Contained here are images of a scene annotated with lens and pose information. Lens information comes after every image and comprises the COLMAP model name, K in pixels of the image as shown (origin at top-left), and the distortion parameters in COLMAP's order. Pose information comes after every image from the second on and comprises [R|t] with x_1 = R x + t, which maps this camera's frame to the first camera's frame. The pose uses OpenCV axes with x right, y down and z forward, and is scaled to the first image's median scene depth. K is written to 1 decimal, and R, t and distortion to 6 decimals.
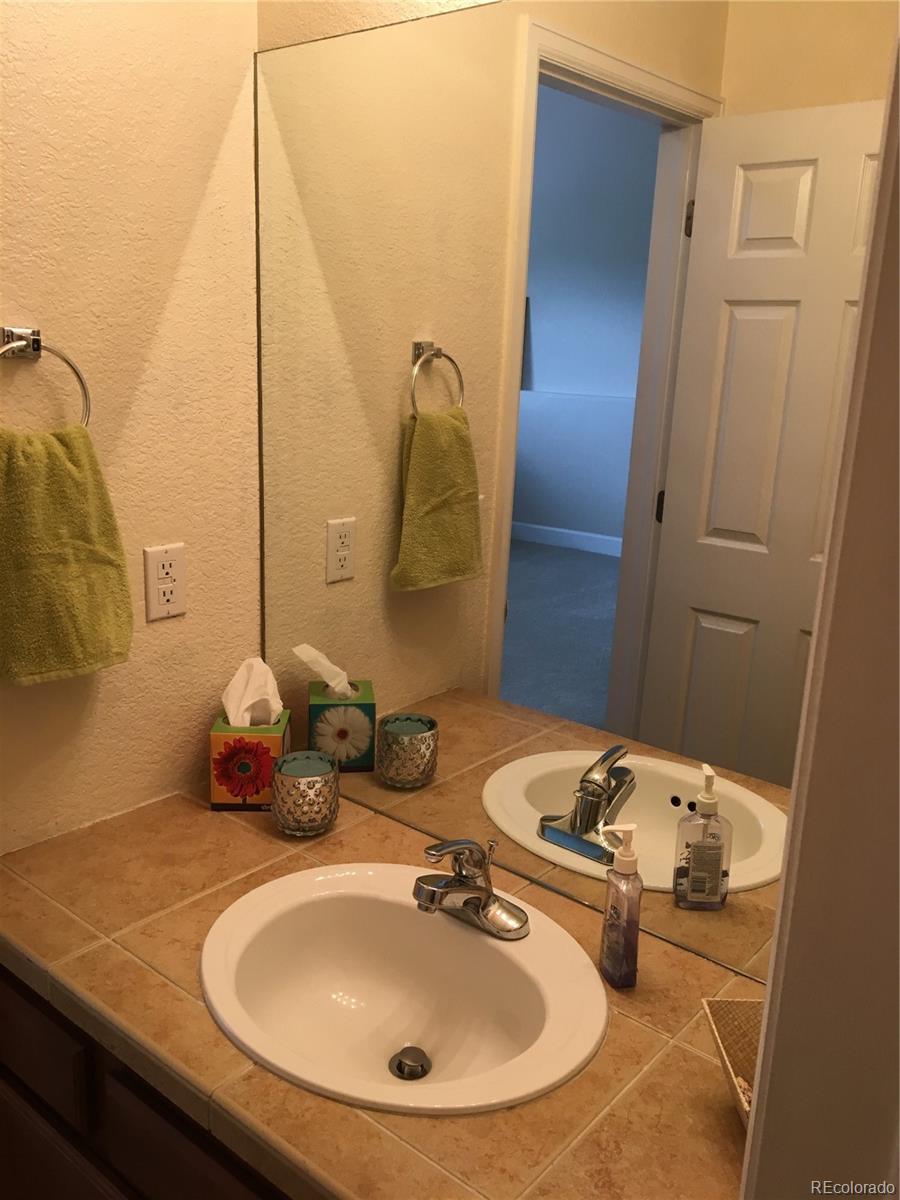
lens RADIAL K [[998.5, 0, 451.6], [0, 998.5, 596.5], [0, 0, 1]] dist [0.045441, -0.033378]
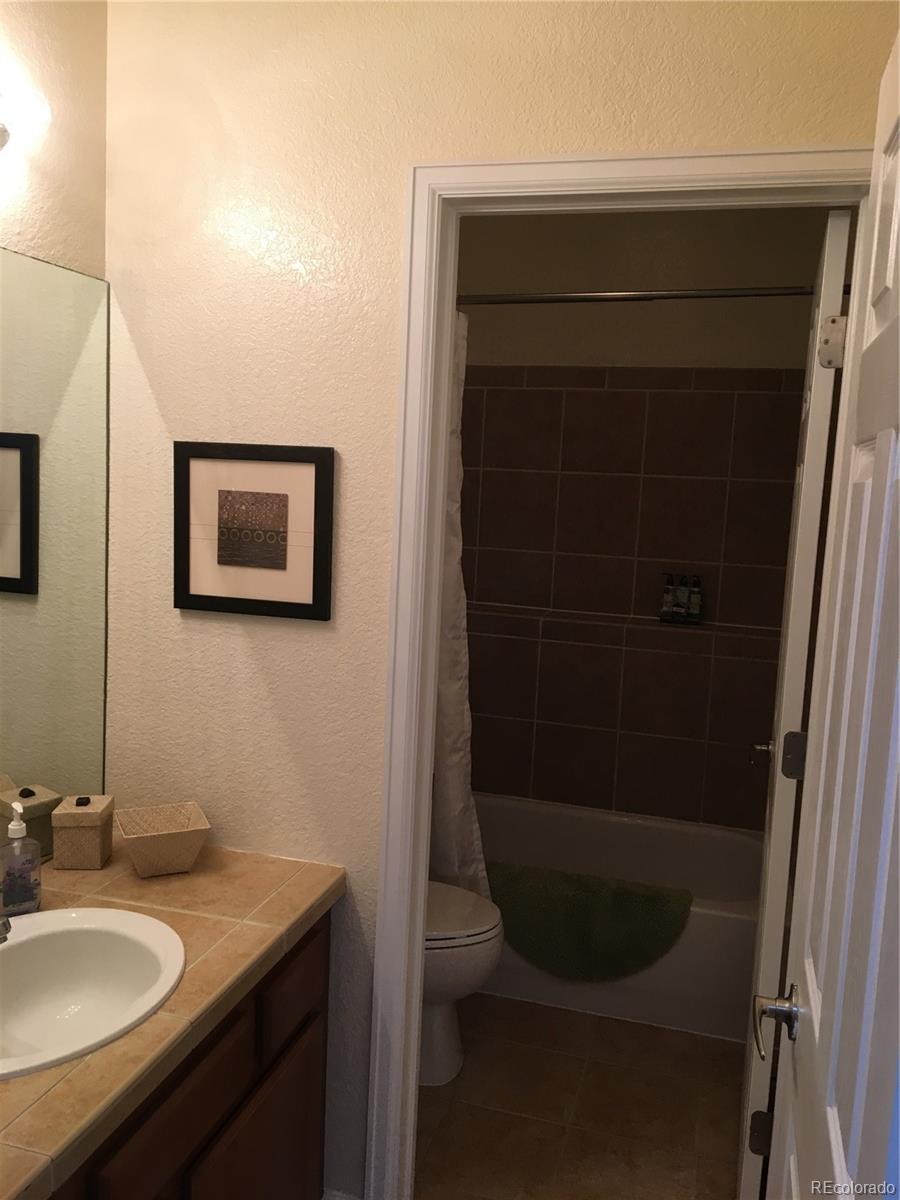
lens RADIAL K [[998.5, 0, 453.2], [0, 998.5, 602.1], [0, 0, 1]] dist [0.045441, -0.033378]
pose [[-0.412556, -0.146376, 0.899095, -1.537940], [0.167671, 0.957939, 0.232893, -0.312459], [-0.895368, 0.246834, -0.370660, 1.052194]]
